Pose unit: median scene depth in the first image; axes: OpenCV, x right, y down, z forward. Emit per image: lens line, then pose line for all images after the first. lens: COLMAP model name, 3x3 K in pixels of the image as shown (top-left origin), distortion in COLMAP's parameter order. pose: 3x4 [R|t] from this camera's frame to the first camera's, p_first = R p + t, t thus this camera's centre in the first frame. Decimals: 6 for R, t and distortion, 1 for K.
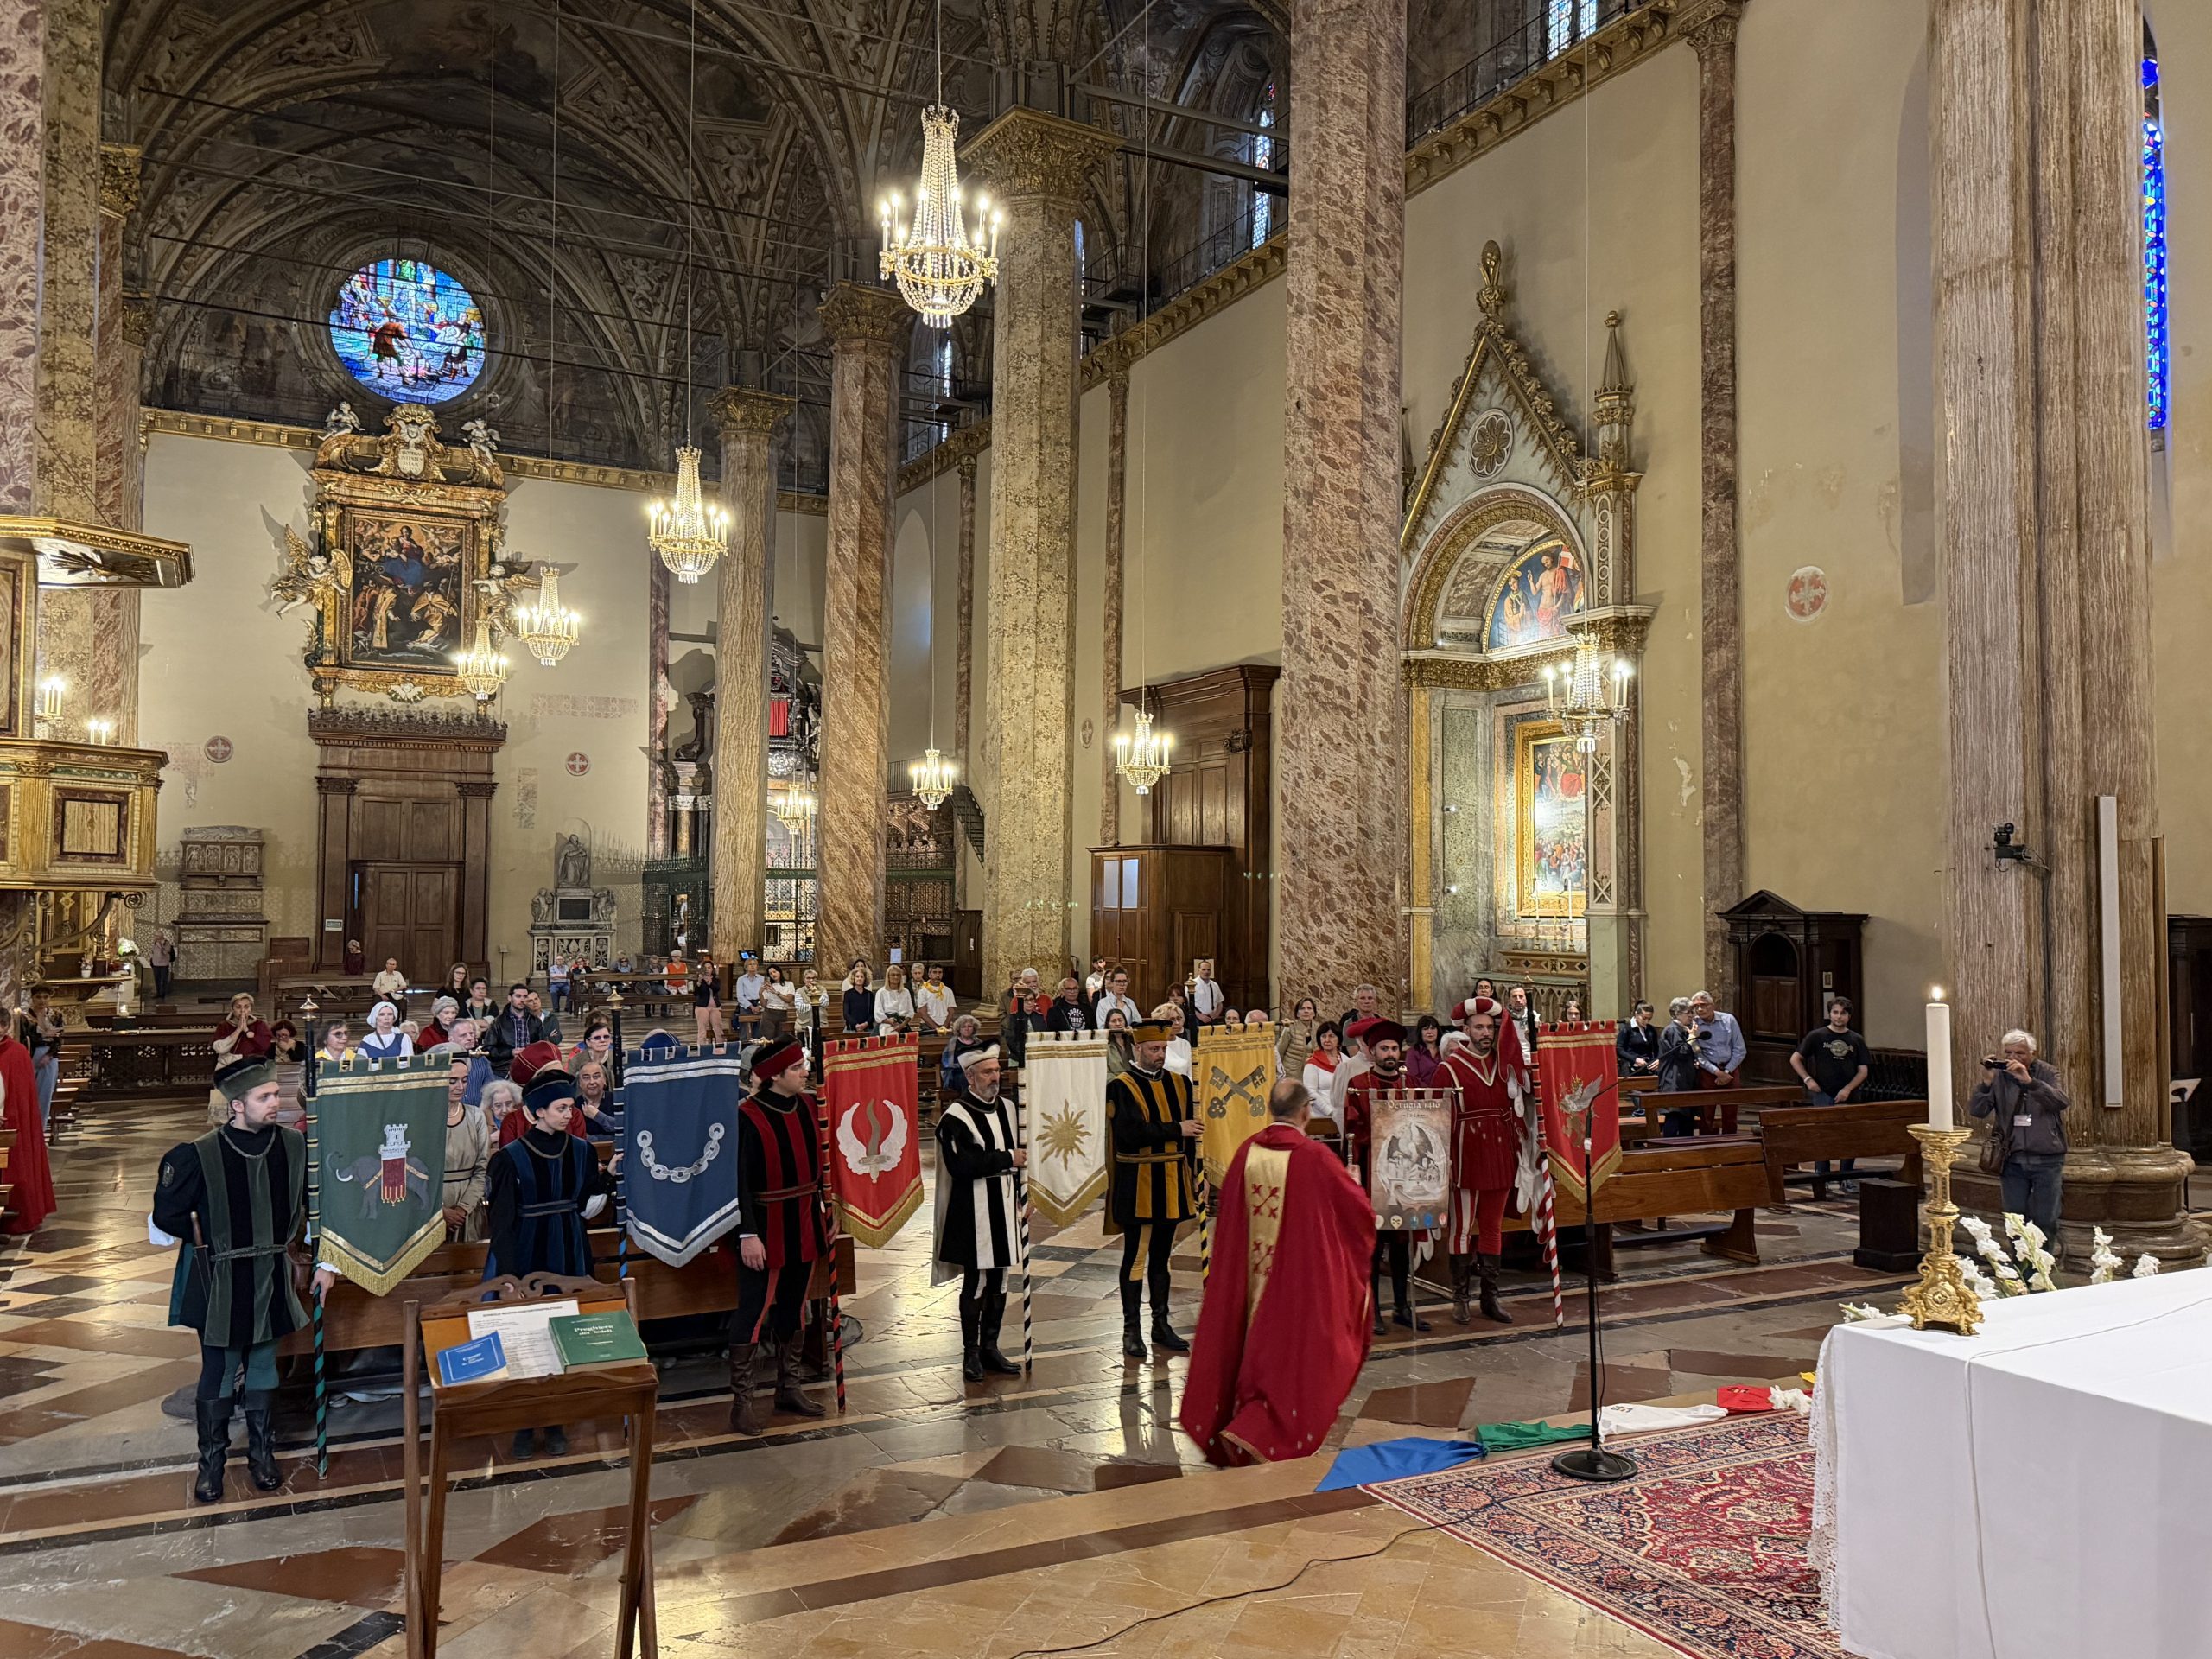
lens RADIAL K [[1655.4, 0, 1120.5], [0, 1655.4, 846.4], [0, 0, 1]] dist [0.064900, -0.085848]
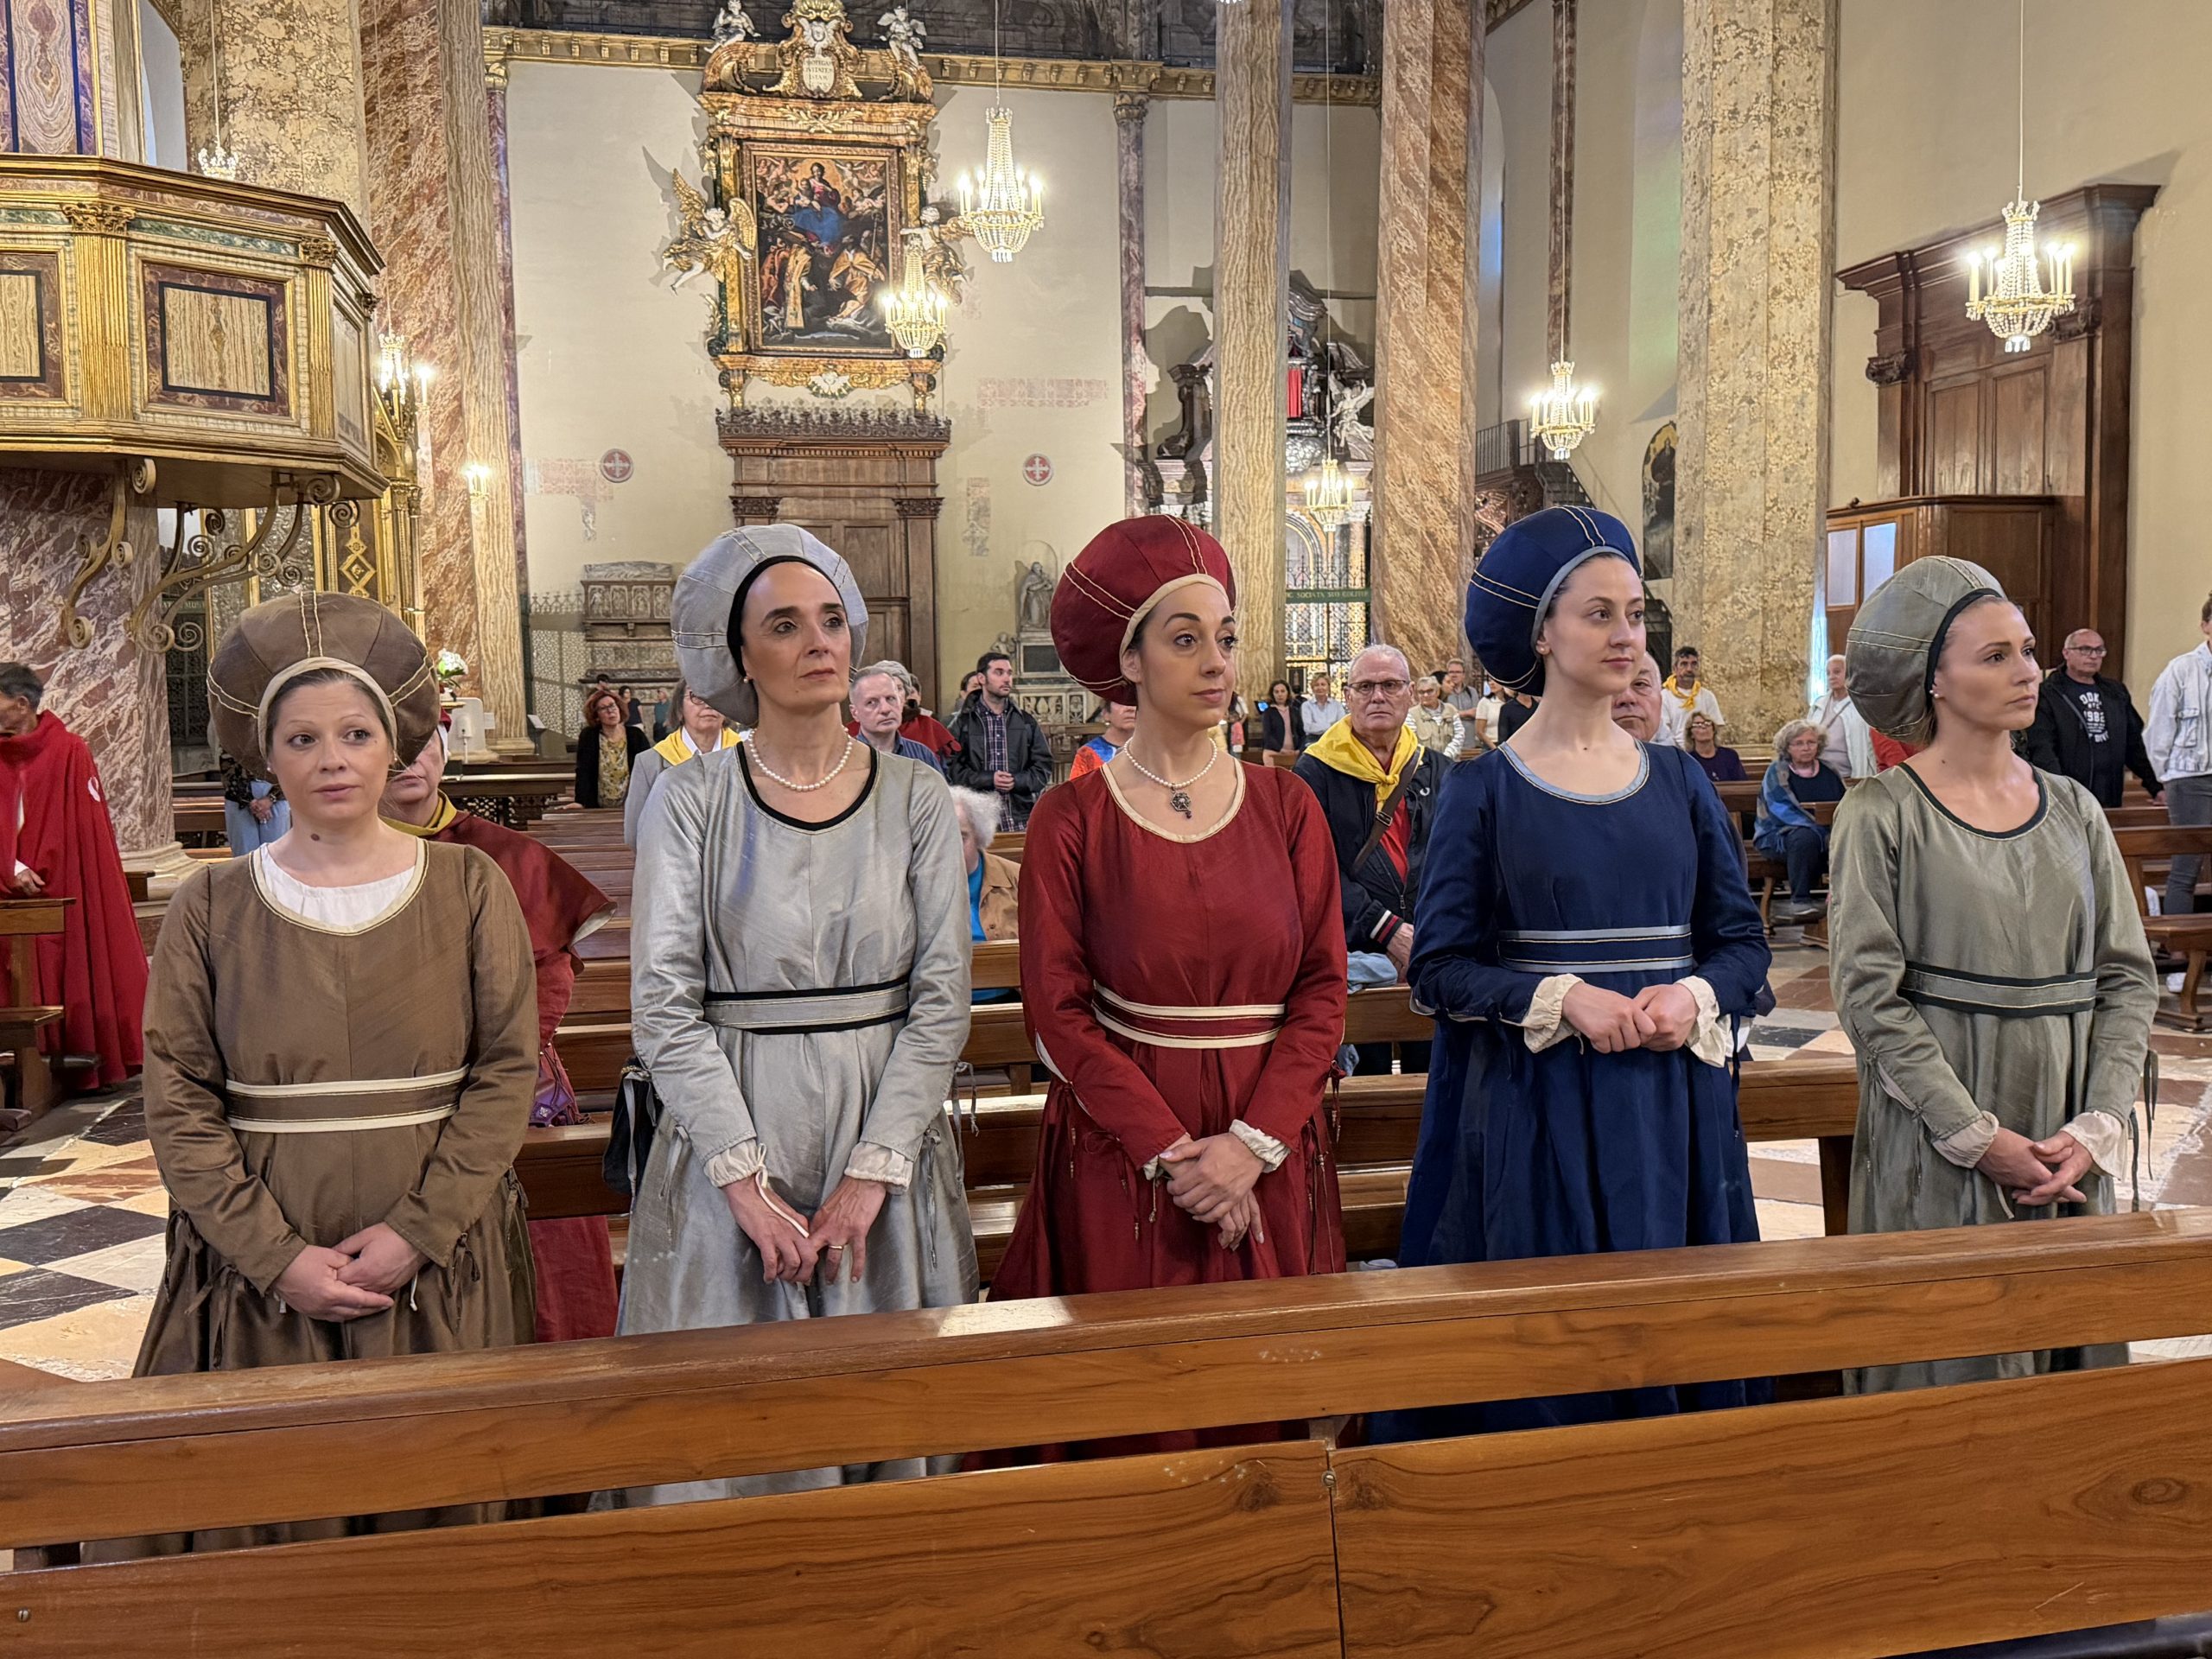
lens RADIAL K [[1936.8, 0, 1114.6], [0, 1936.8, 778.6], [0, 0, 1]] dist [0.165419, -0.005760]
pose [[0.962951, -0.011704, -0.269422, -0.054046], [0.033812, 0.996414, 0.077563, 0.026589], [0.267548, -0.083799, 0.959894, 0.141477]]
